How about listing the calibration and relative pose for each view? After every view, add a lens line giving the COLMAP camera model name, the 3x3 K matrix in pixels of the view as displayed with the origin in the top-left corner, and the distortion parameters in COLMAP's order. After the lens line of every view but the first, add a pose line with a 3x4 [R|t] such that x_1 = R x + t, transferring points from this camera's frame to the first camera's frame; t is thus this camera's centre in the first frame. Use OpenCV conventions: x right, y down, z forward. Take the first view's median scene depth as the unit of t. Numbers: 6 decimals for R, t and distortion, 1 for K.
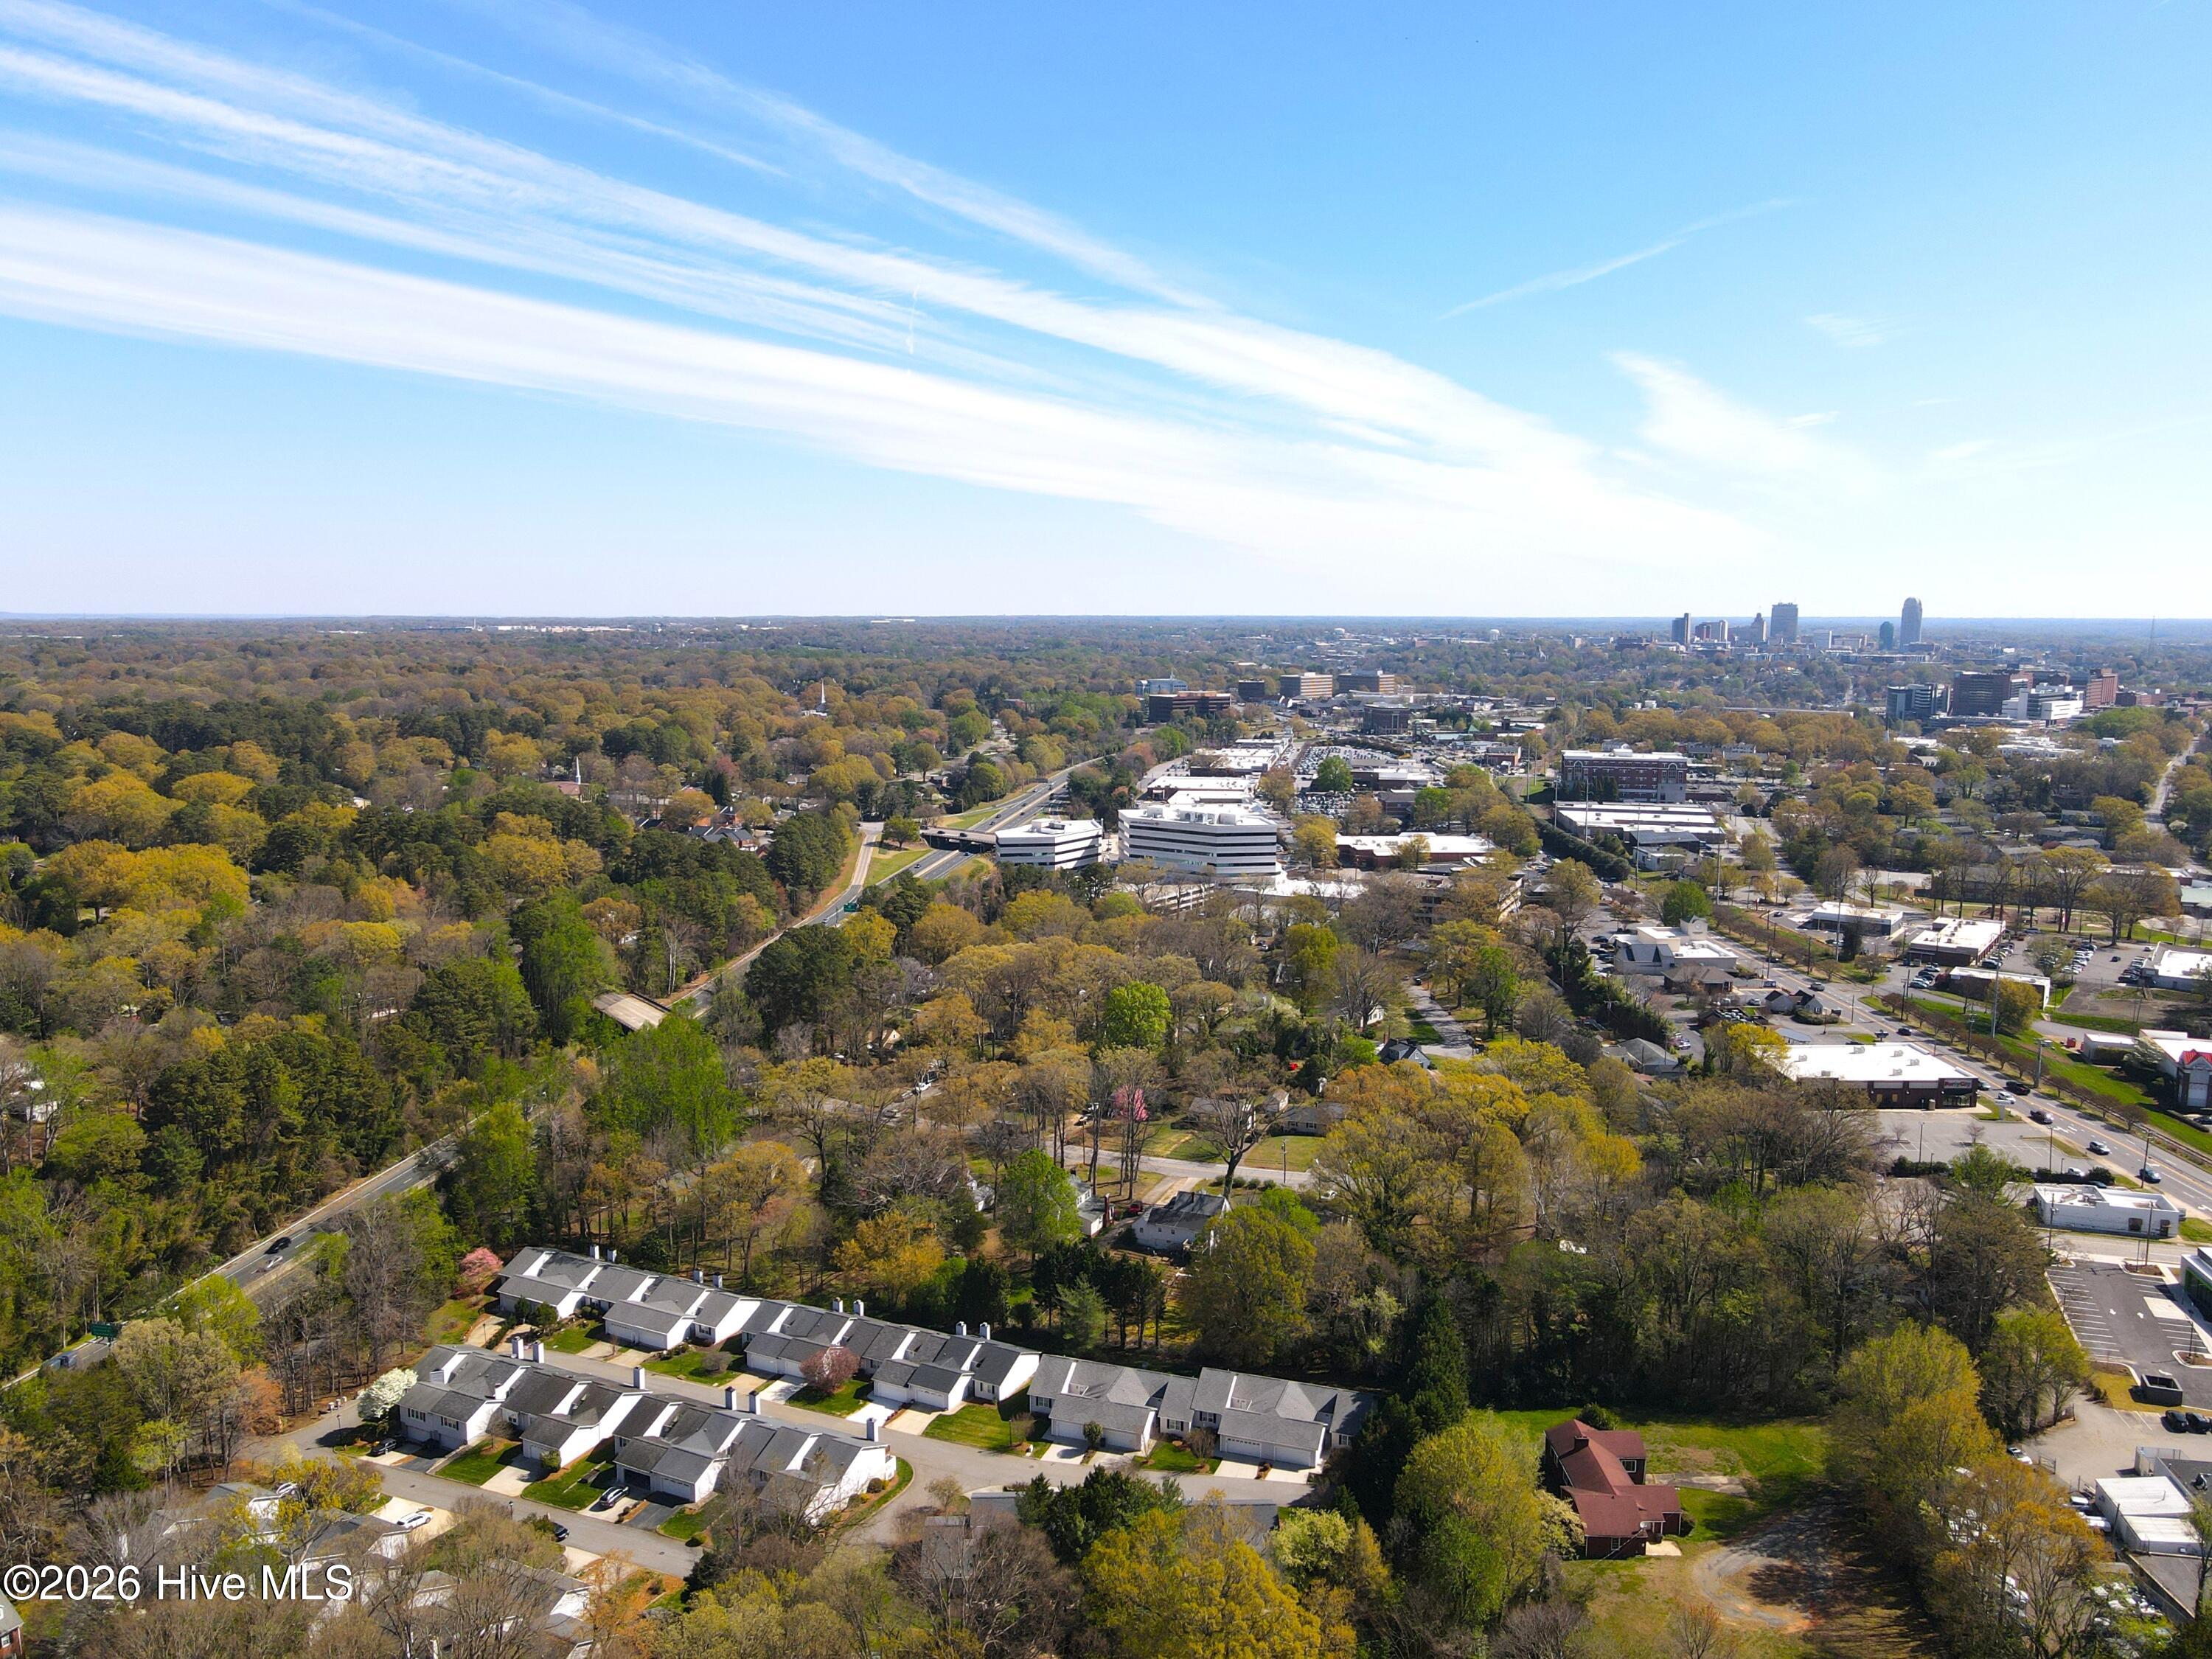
lens RADIAL K [[1615.4, 0, 1092.7], [0, 1615.4, 828.7], [0, 0, 1]] dist [-0.012454, 0.038846]
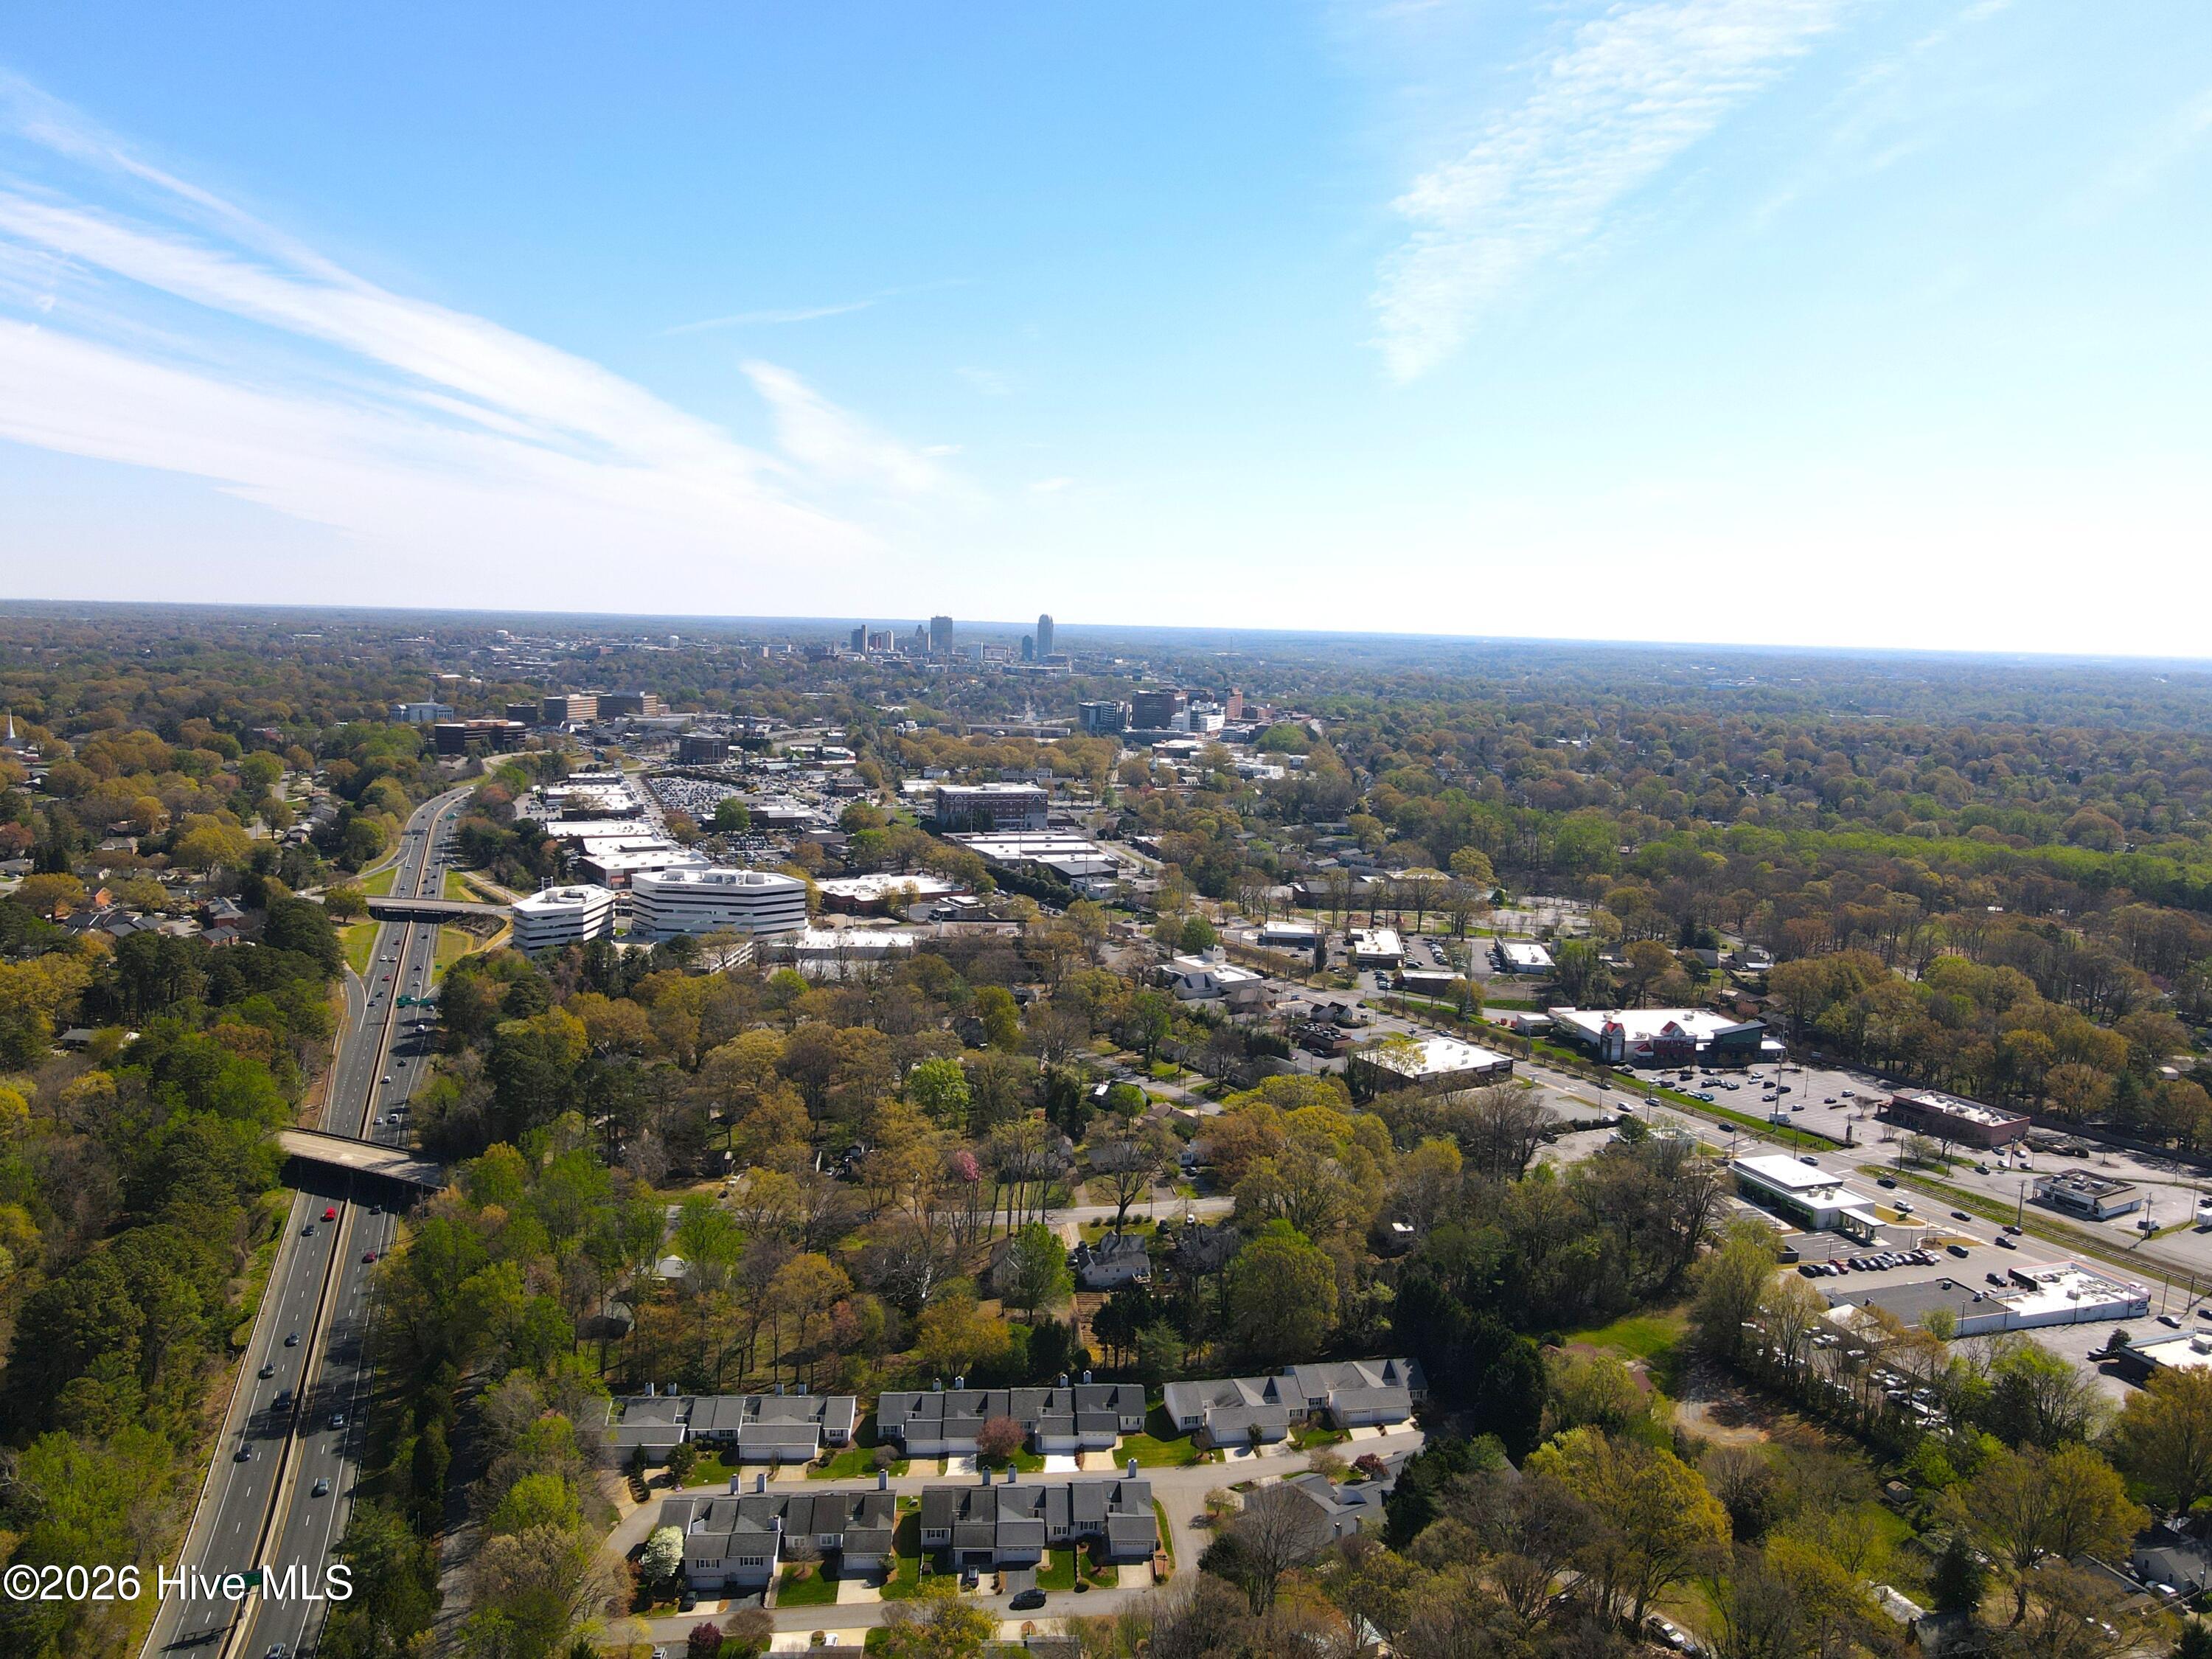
lens RADIAL K [[1607.3, 0, 1090.1], [0, 1607.3, 831.6], [0, 0, 1]] dist [0.000986, 0.011002]
pose [[0.869233, -0.045568, 0.492298, -0.362111], [0.043955, 0.998923, 0.014853, -0.064466], [-0.492445, 0.008728, 0.870300, -0.027390]]
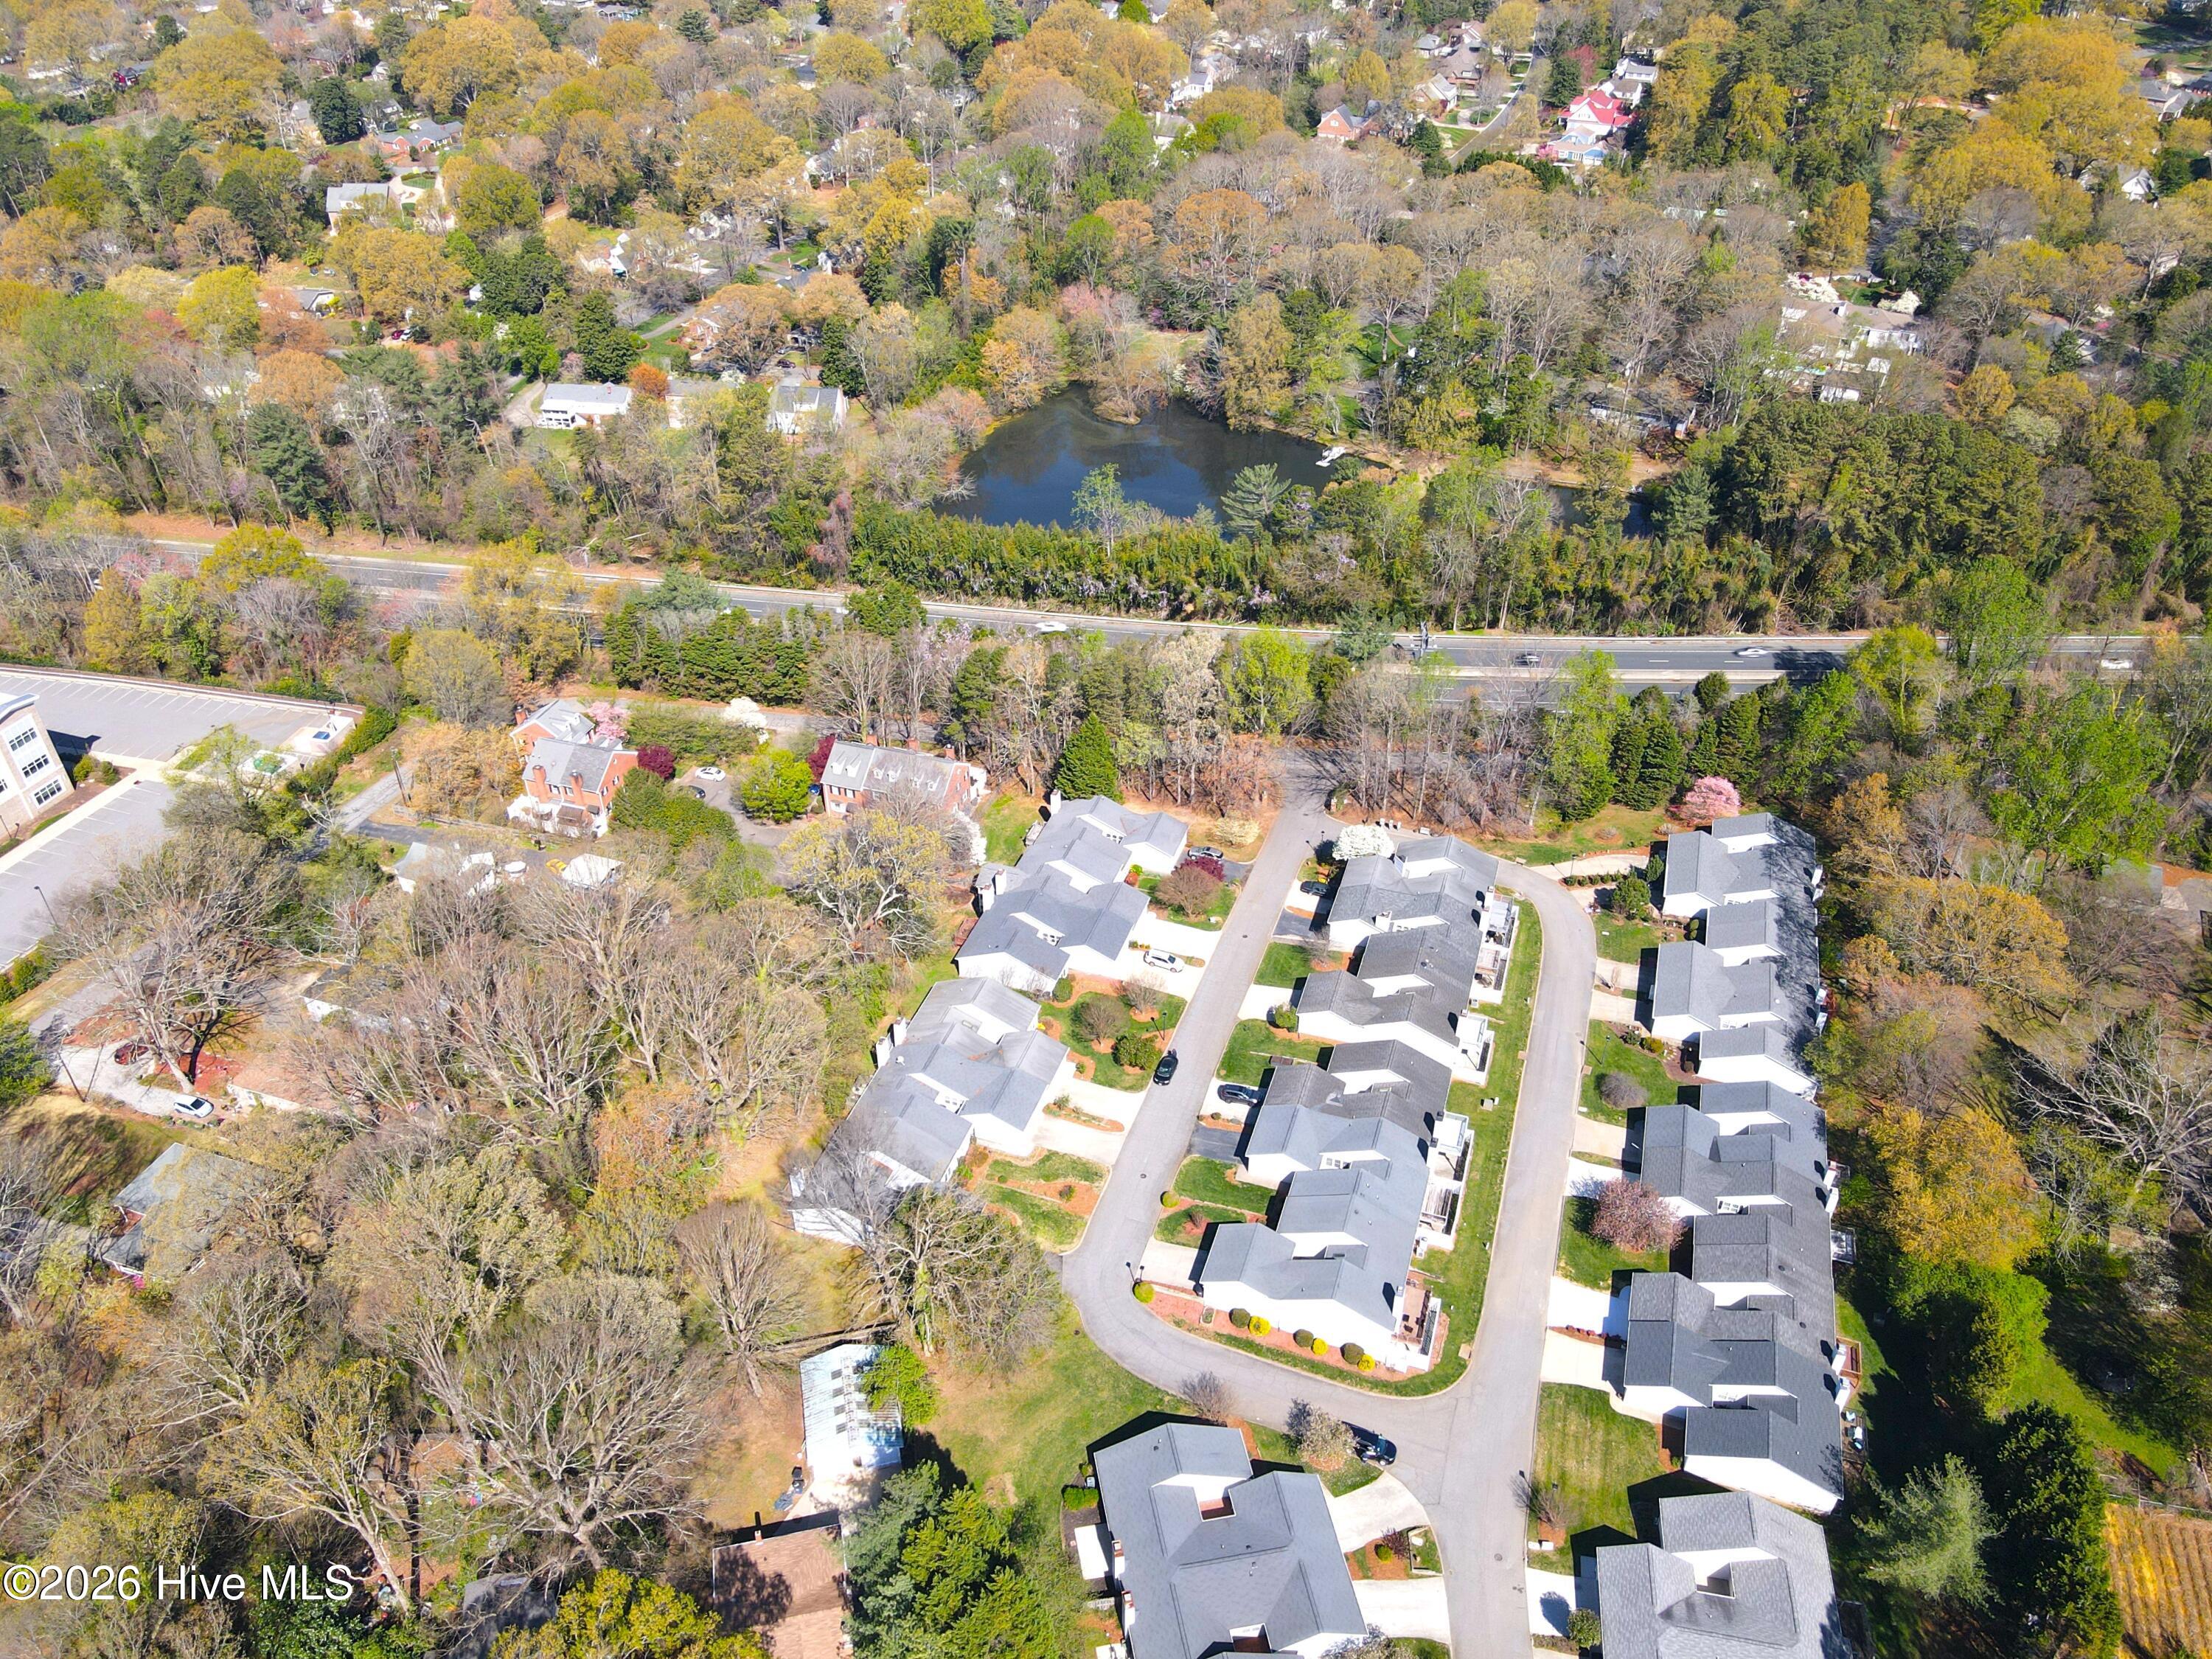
lens RADIAL K [[1607.3, 0, 1090.1], [0, 1607.3, 831.6], [0, 0, 1]] dist [0.000986, 0.011002]
pose [[0.143653, 0.586218, -0.797316, 0.130912], [-0.124051, 0.809984, 0.573182, -0.078418], [0.981822, 0.016568, 0.189078, 0.358849]]
